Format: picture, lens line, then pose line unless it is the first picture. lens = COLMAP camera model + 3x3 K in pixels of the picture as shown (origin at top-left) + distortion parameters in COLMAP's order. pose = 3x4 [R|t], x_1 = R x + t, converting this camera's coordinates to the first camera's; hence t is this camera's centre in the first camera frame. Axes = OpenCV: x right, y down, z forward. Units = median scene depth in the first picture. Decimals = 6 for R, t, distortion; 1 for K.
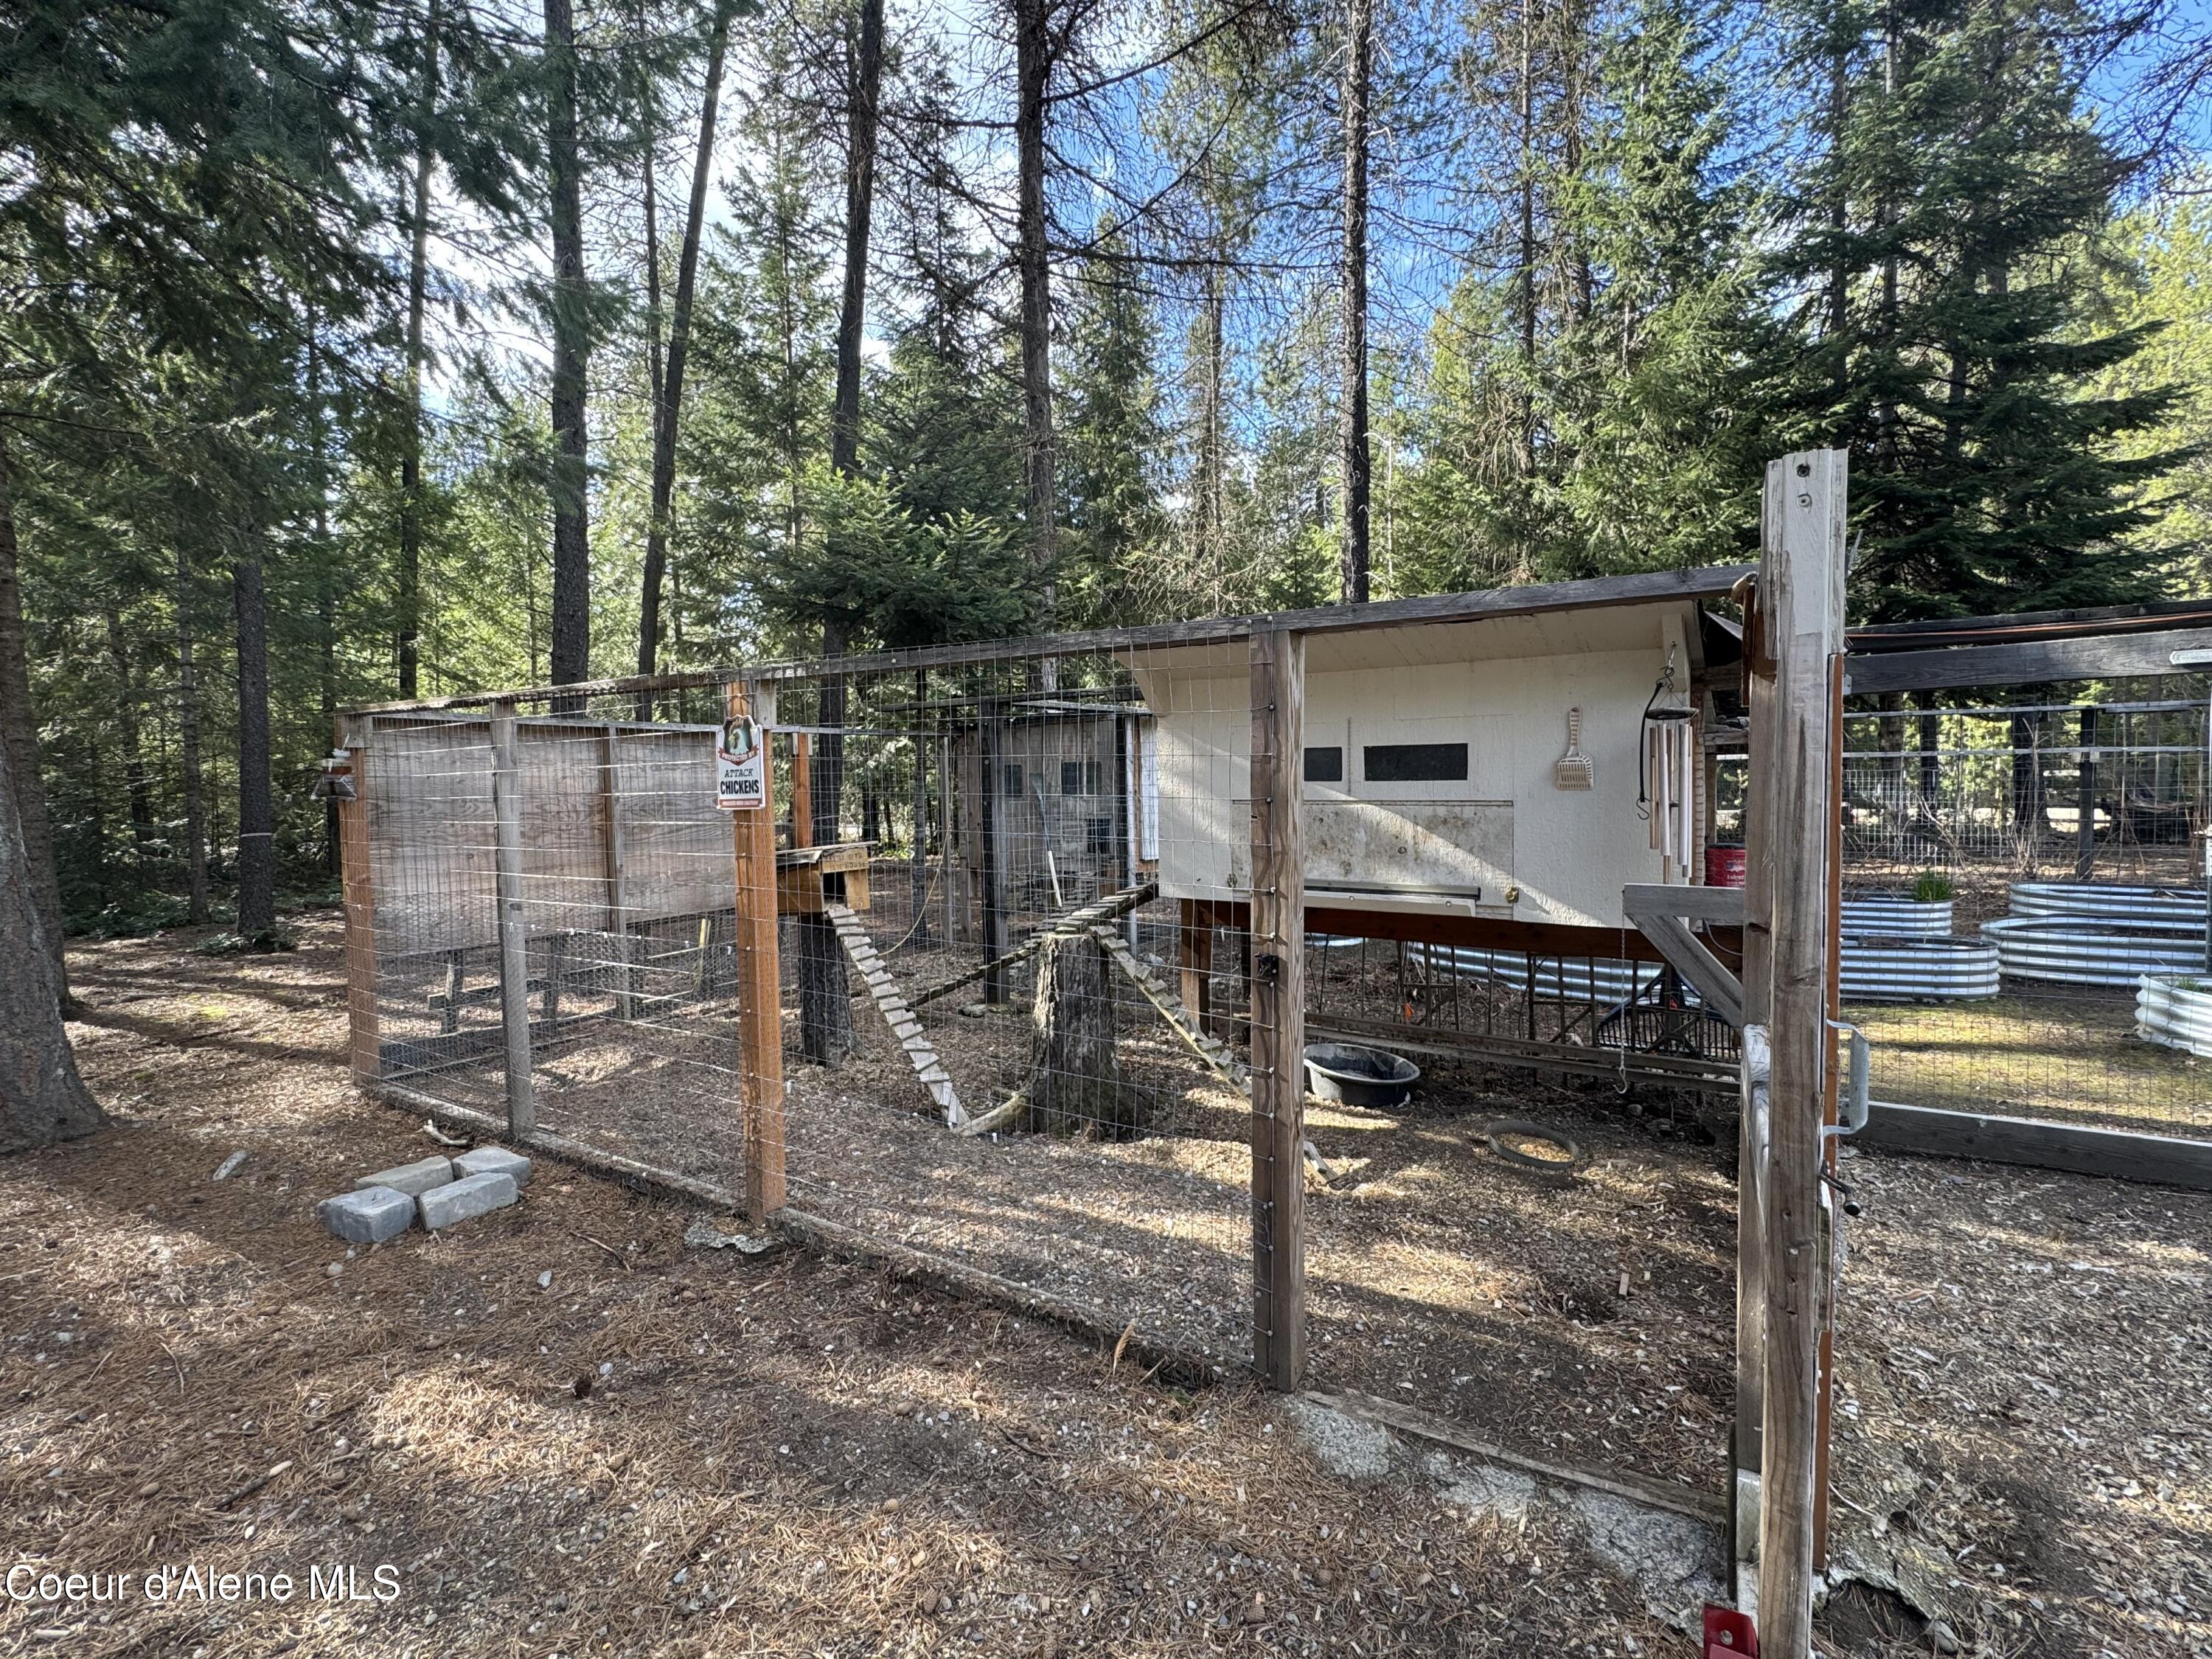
lens RADIAL K [[1019.2, 0, 1106.0], [0, 1019.2, 829.5], [0, 0, 1]] dist [-0.000724, 0.000328]
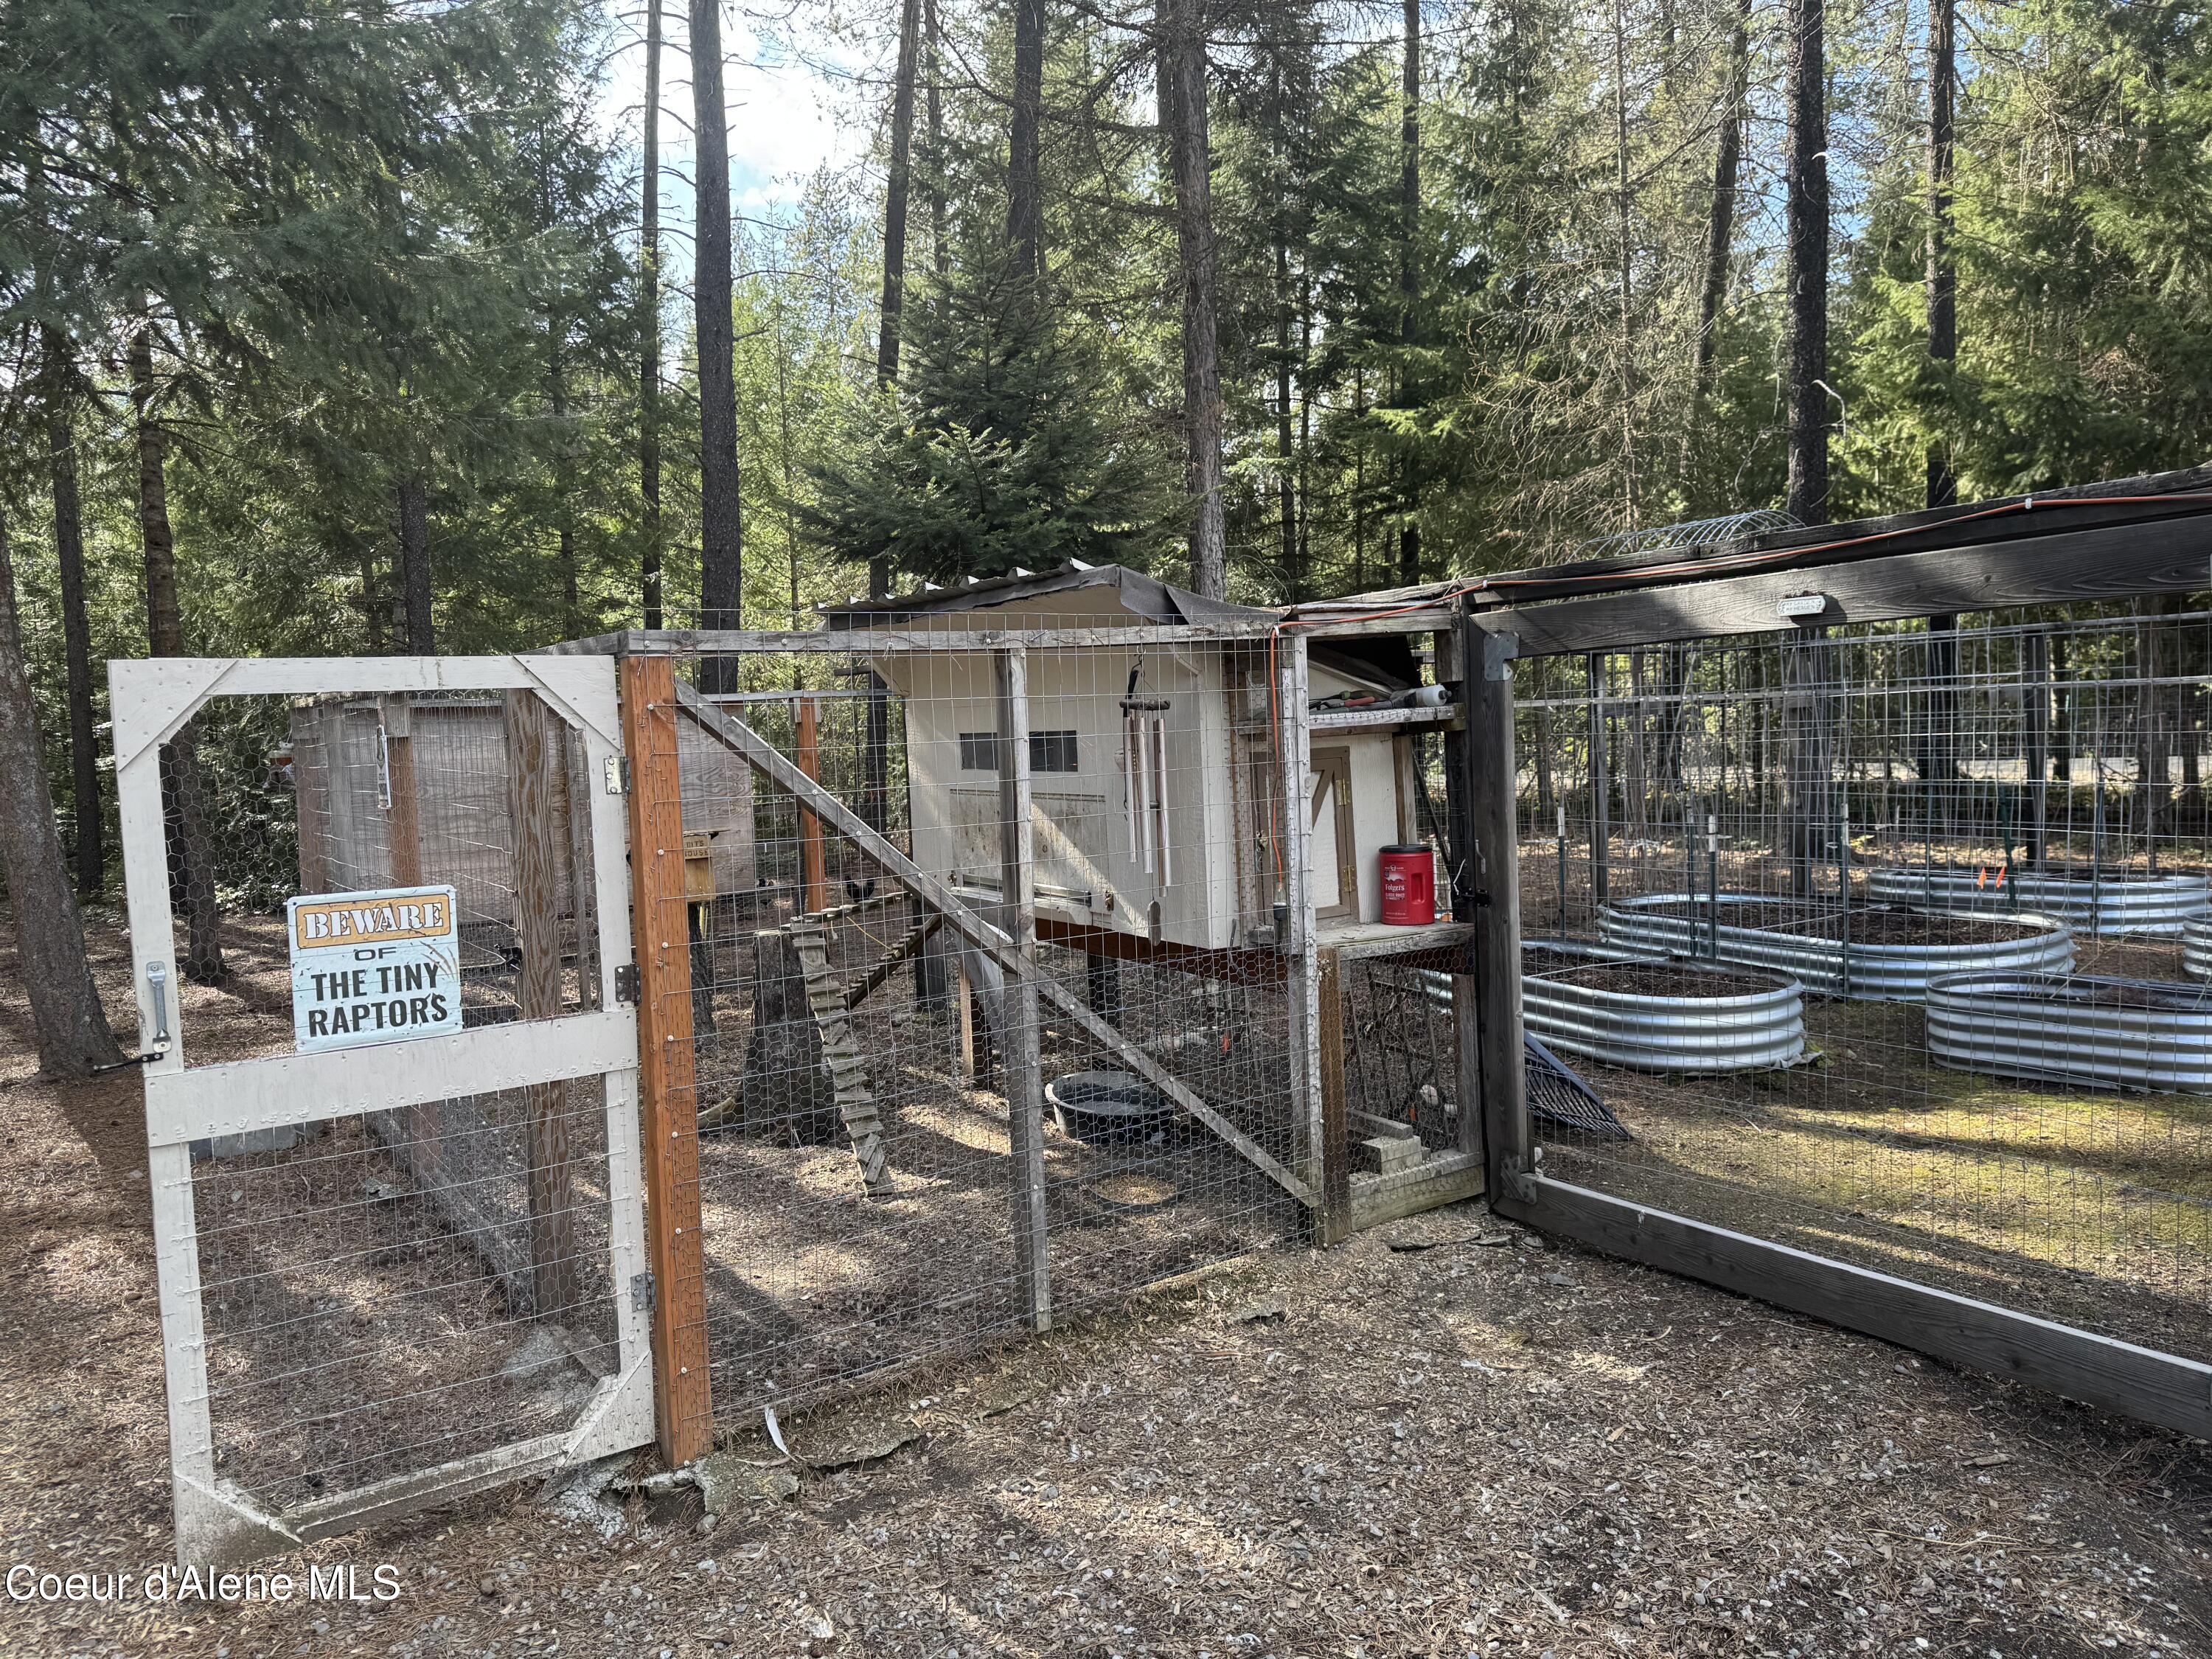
lens RADIAL K [[1547.7, 0, 1110.5], [0, 1547.7, 840.2], [0, 0, 1]] dist [0.104002, -0.156364]
pose [[0.910397, 0.010810, -0.413594, 0.997701], [0.005363, 0.999266, 0.037922, -0.041894], [0.413701, -0.036742, 0.909671, -0.229199]]
